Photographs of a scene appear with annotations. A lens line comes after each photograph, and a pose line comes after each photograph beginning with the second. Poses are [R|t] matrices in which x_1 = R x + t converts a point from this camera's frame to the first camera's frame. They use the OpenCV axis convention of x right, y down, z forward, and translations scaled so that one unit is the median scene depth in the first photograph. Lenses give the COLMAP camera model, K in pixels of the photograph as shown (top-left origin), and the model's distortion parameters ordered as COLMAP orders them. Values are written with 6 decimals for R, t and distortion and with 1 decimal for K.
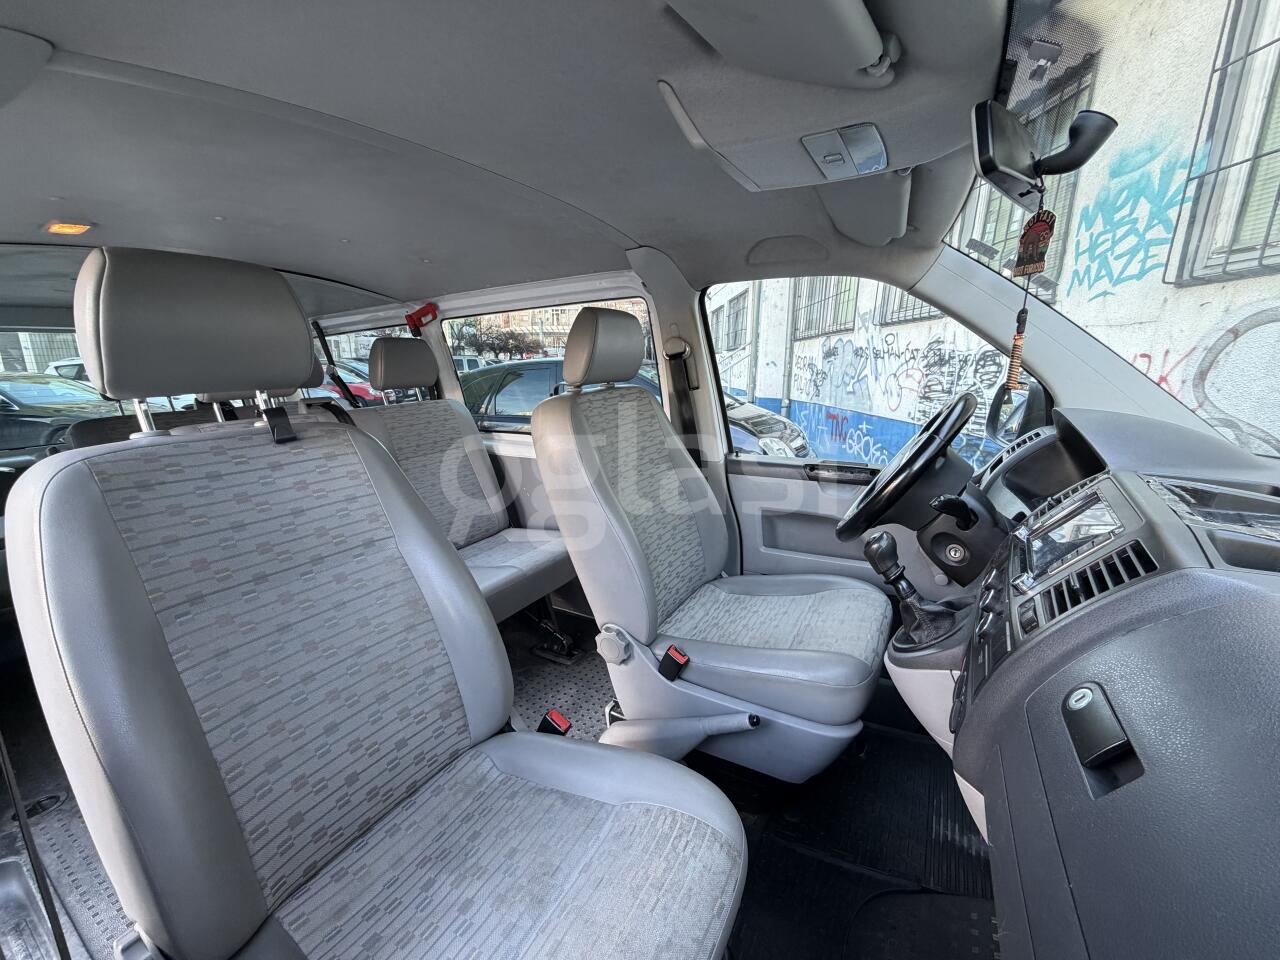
lens RADIAL K [[512.5, 0, 640.0], [0, 512.5, 480.0], [0, 0, 1]] dist [-0.002289, -0.000282]
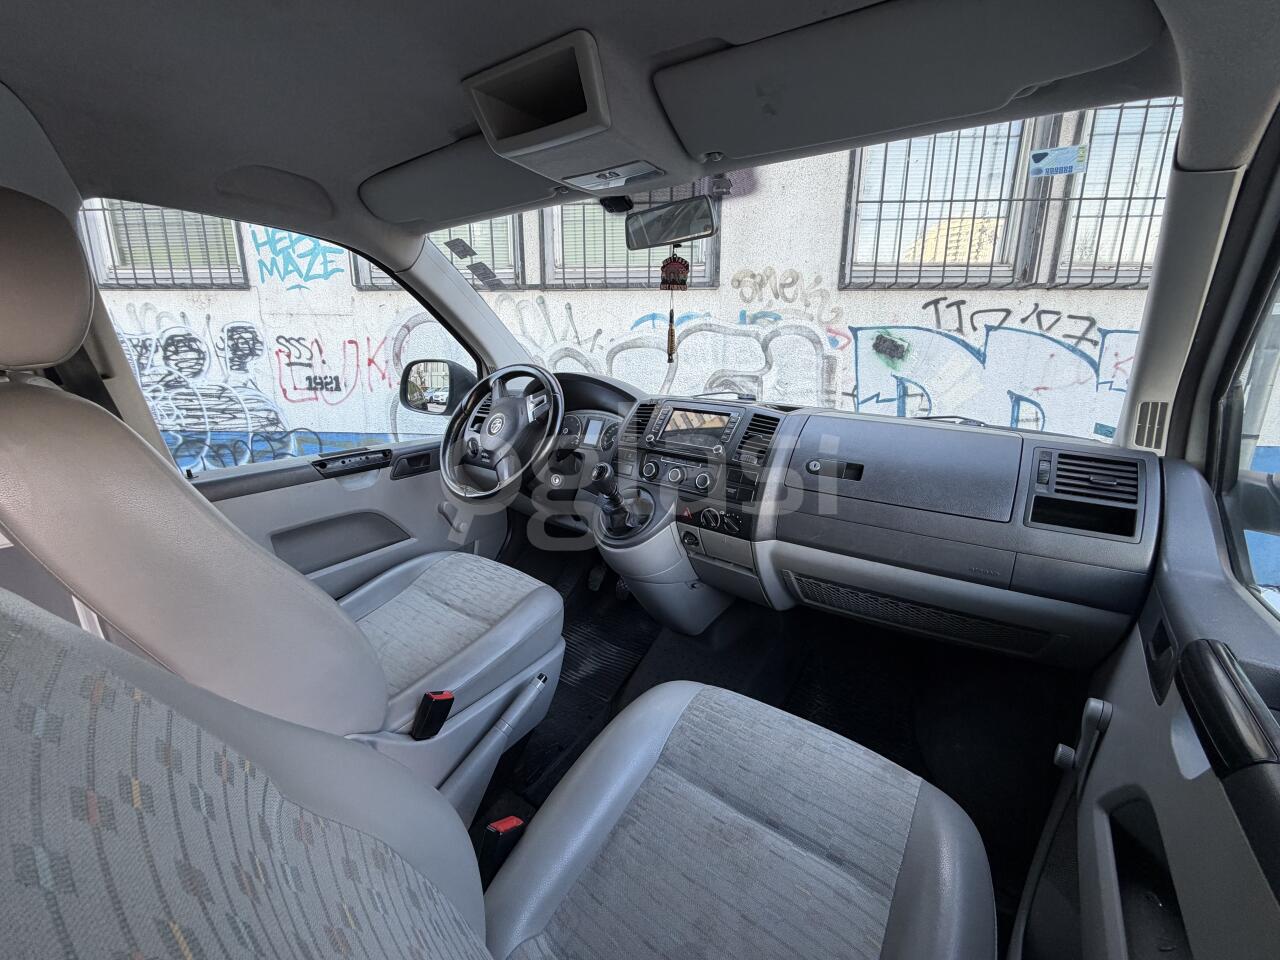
lens RADIAL K [[512.5, 0, 640.0], [0, 512.5, 480.0], [0, 0, 1]] dist [-0.002289, -0.000282]
pose [[0.109720, -0.235391, 0.965688, -0.192607], [0.217761, 0.953643, 0.207713, -0.027015], [-0.969815, 0.187499, 0.155893, 0.162966]]
